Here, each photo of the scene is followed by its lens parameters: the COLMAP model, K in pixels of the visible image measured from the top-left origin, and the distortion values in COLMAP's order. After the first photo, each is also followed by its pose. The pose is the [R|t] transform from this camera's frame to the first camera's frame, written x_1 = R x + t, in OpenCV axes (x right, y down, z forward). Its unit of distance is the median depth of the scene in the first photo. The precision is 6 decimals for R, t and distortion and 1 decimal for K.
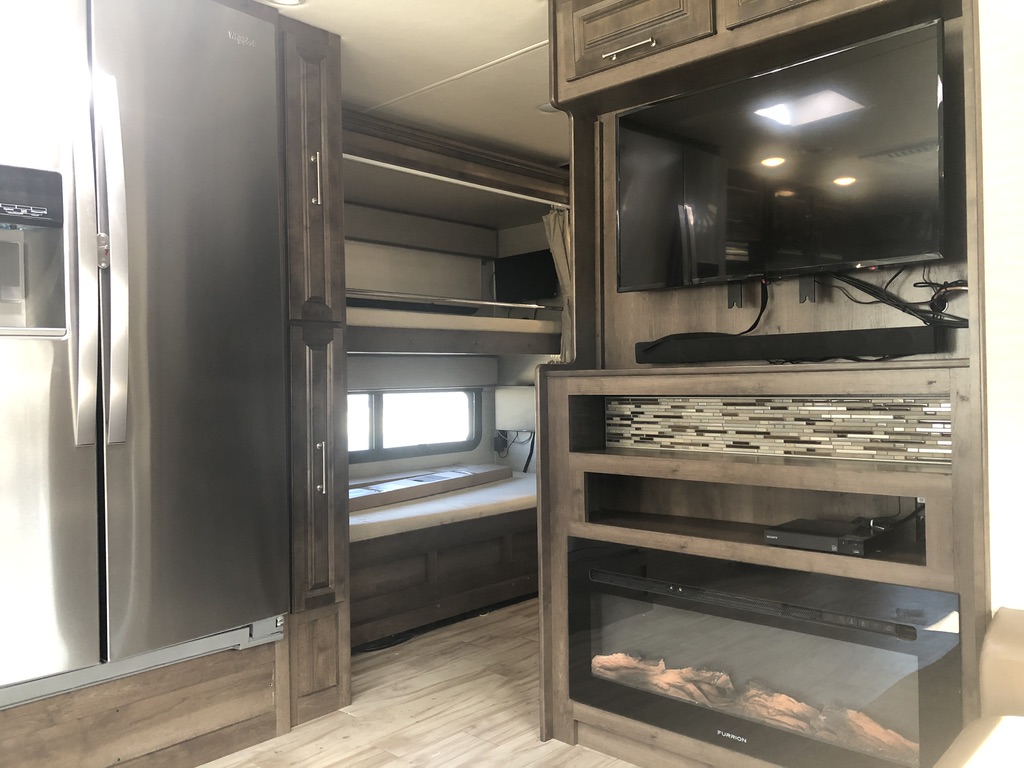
lens RADIAL K [[835.0, 0, 508.4], [0, 835.0, 383.6], [0, 0, 1]] dist [0.008709, 0.002591]
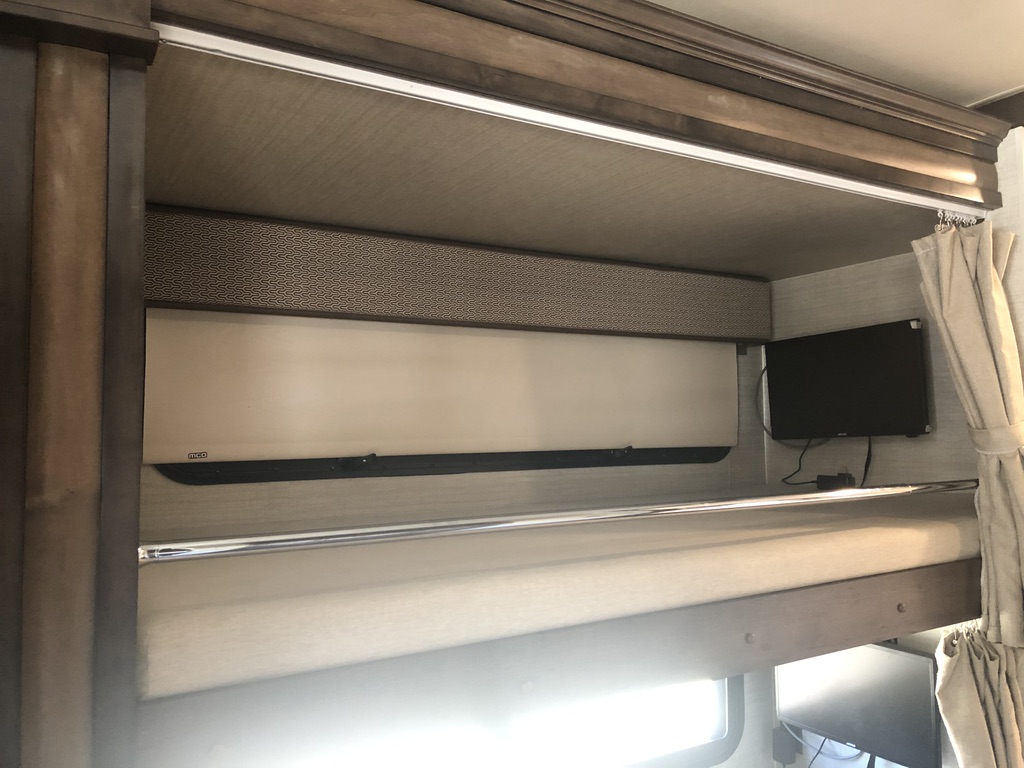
lens RADIAL K [[835.0, 0, 510.4], [0, 835.0, 379.3], [0, 0, 1]] dist [0.008709, 0.002591]
pose [[0.965834, -0.015388, -0.258704, -0.038463], [-0.001655, 0.997849, -0.065531, -0.112330], [0.259156, 0.063721, 0.963731, 0.590916]]
